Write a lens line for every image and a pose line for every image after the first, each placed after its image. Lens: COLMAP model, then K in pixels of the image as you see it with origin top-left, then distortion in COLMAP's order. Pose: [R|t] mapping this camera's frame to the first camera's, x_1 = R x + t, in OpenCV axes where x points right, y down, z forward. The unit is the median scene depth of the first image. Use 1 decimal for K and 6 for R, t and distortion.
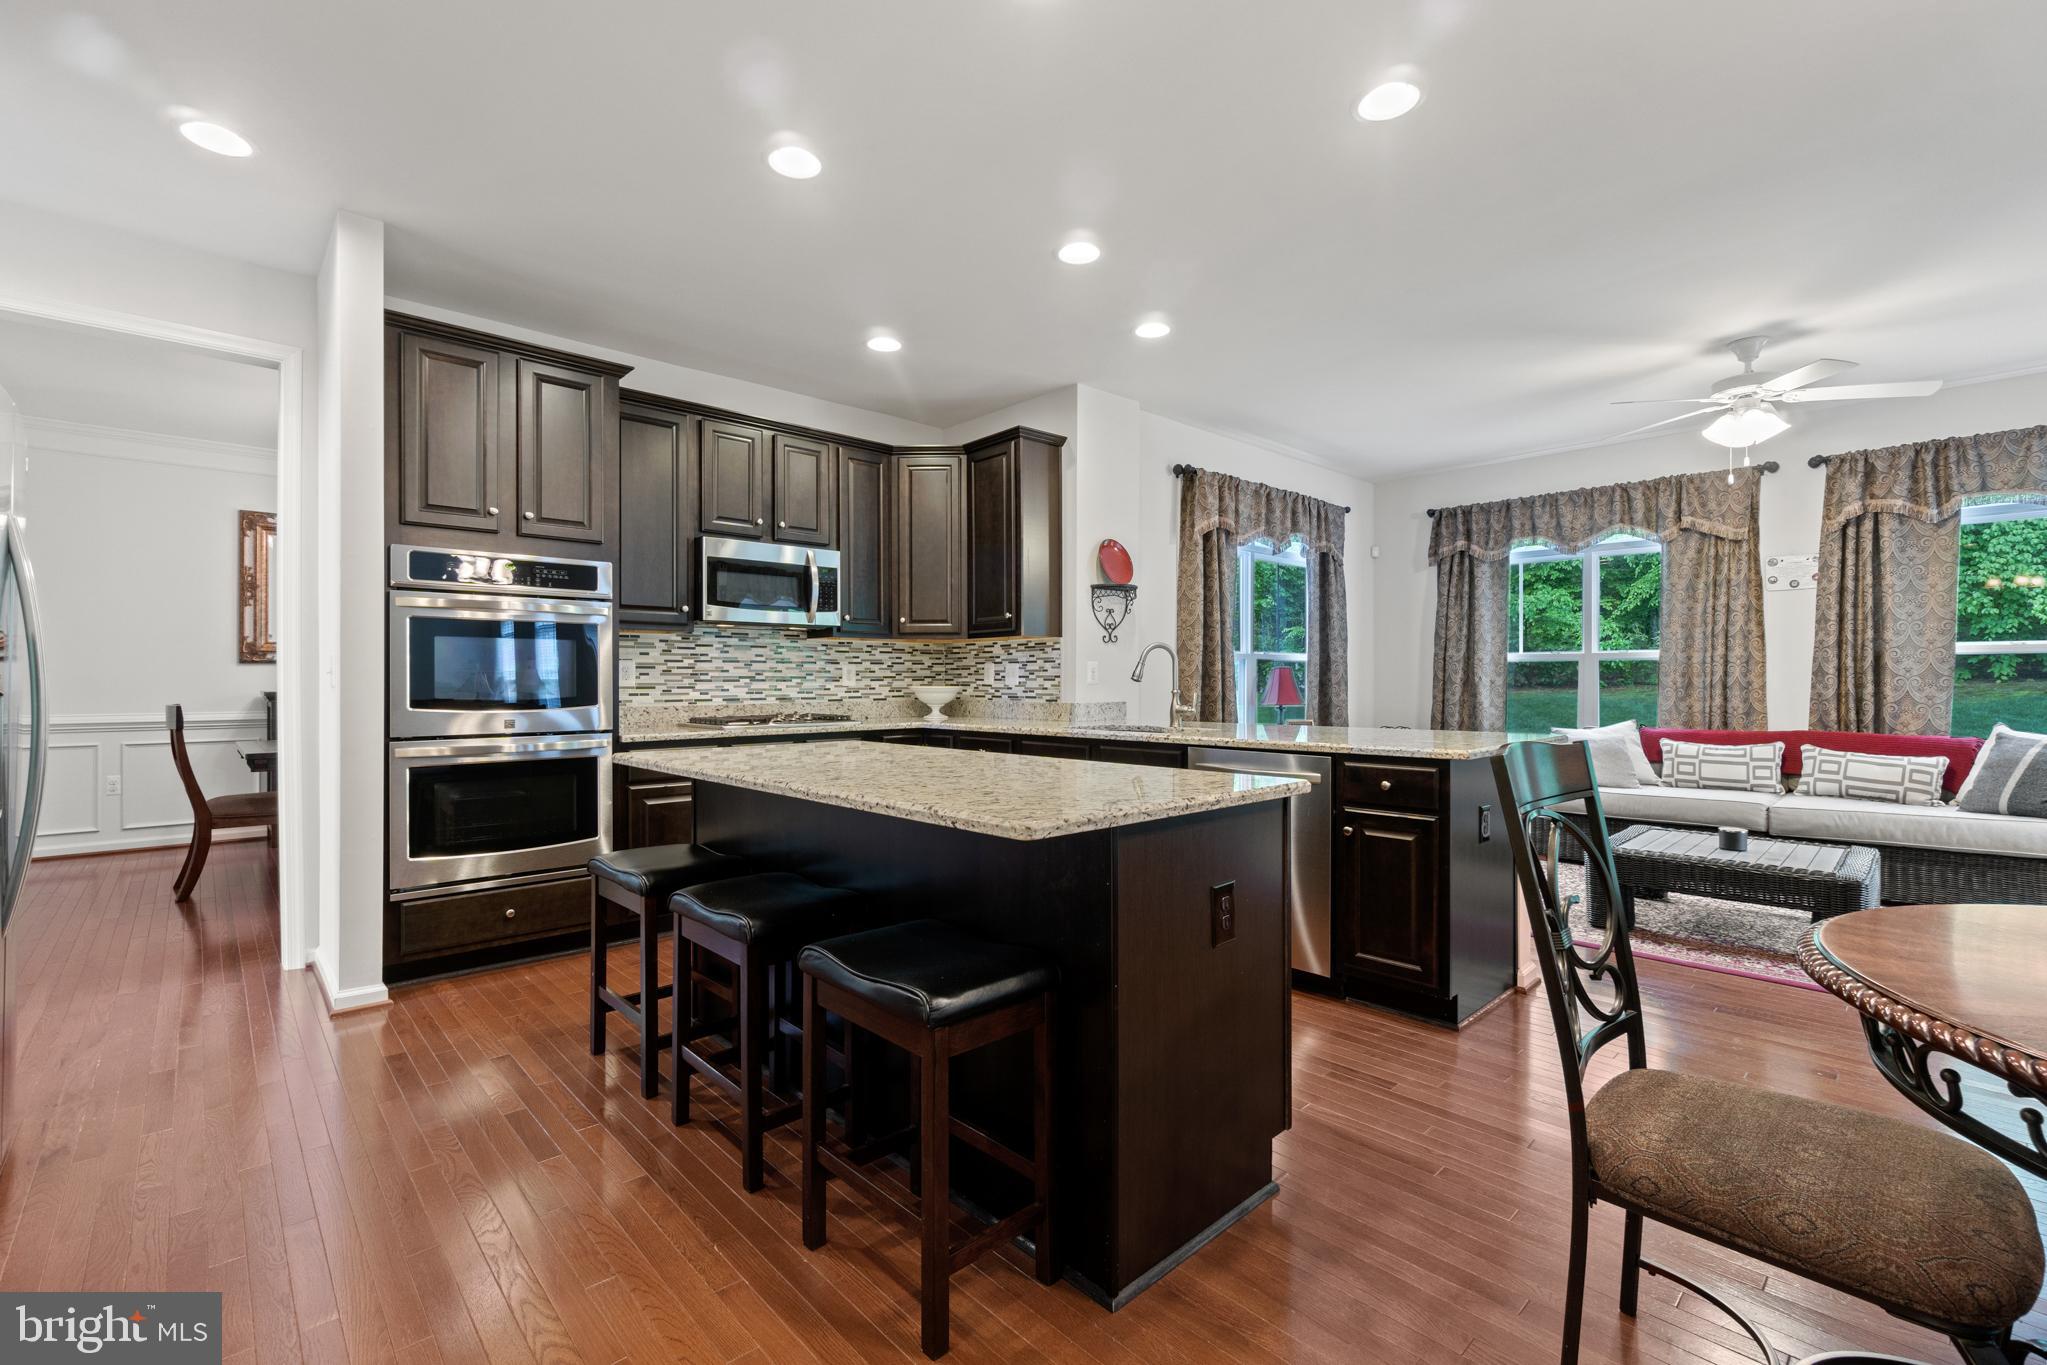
lens RADIAL K [[892.9, 0, 1025.2], [0, 892.9, 680.7], [0, 0, 1]] dist [-0.001050, 0.002590]
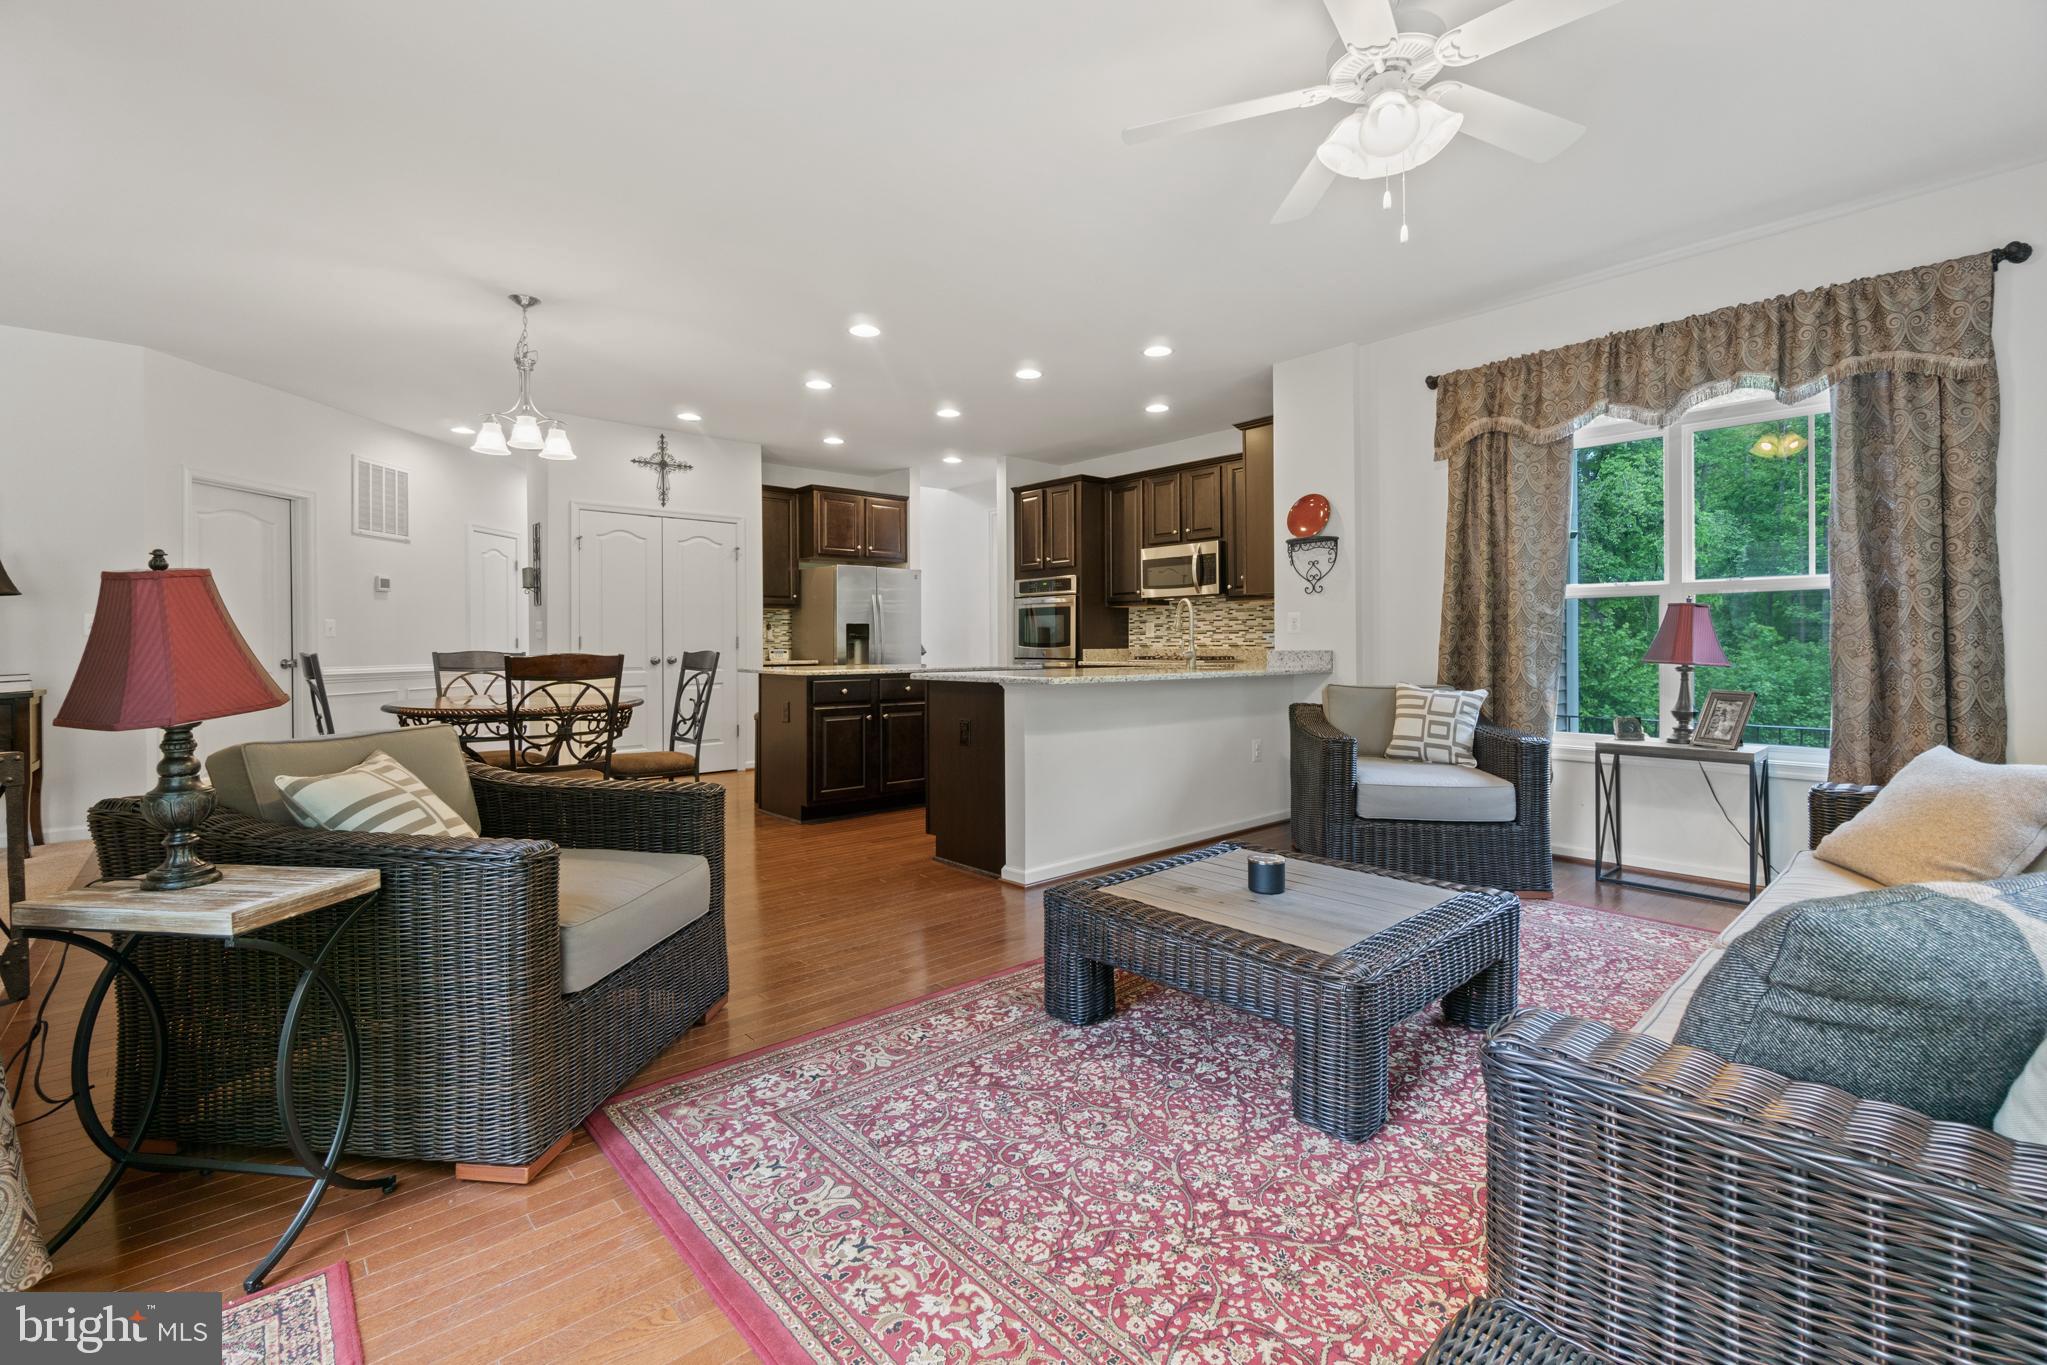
lens RADIAL K [[892.9, 0, 1010.3], [0, 892.9, 646.6], [0, 0, 1]] dist [-0.001050, 0.002590]
pose [[-0.036997, 0.005740, -0.999299, 1.141940], [0.002369, 0.999981, 0.005656, 0.012562], [0.999313, -0.002158, -0.037010, 0.680807]]
